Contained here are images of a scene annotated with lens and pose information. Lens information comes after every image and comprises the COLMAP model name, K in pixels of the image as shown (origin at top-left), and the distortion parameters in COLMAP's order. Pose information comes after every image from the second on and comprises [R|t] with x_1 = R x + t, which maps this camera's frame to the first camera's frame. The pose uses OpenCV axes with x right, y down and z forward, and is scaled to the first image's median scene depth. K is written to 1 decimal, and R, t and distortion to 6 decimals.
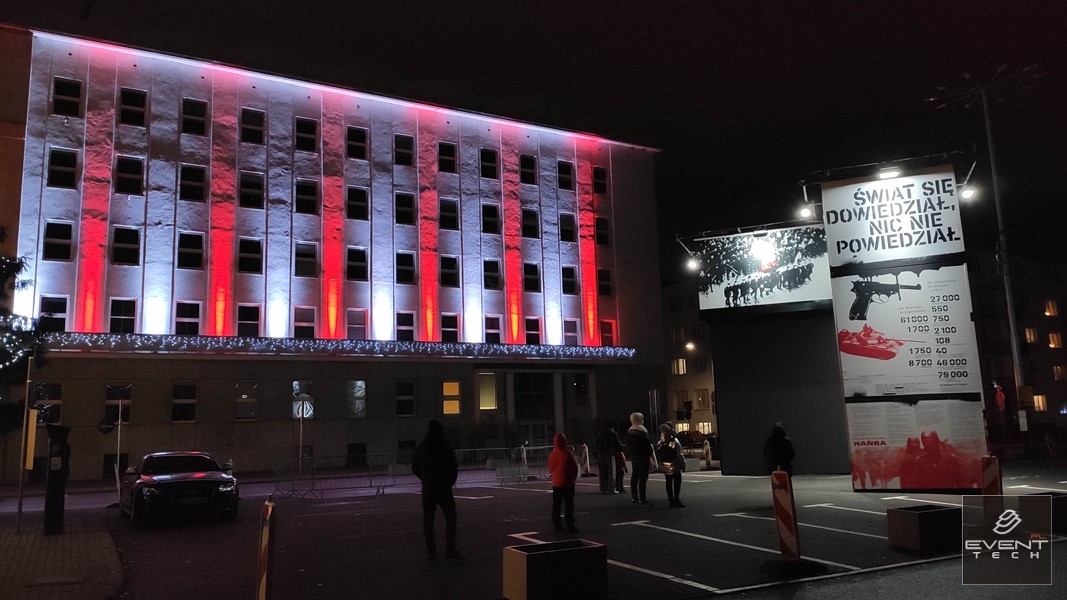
lens RADIAL K [[803.7, 0, 532.5], [0, 803.7, 300.7], [0, 0, 1]] dist [0.062372, -0.003119]
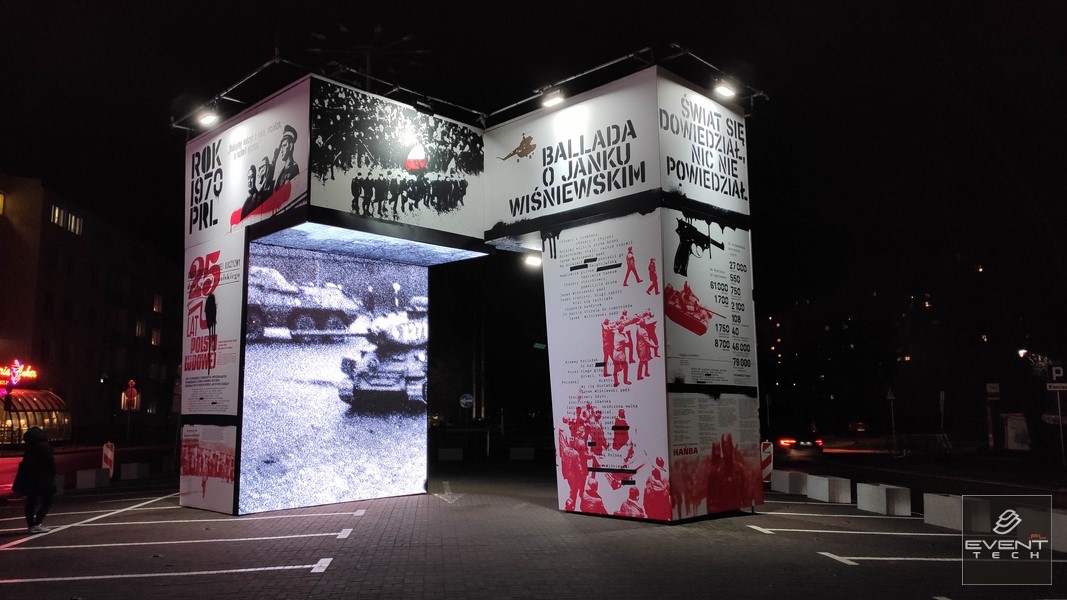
lens RADIAL K [[803.7, 0, 533.4], [0, 803.7, 300.3], [0, 0, 1]] dist [0.062372, -0.003119]
pose [[0.382364, 0.156669, 0.910633, -0.270488], [-0.153454, 0.982602, -0.104617, 0.136199], [-0.911180, -0.099738, 0.399754, 0.830079]]
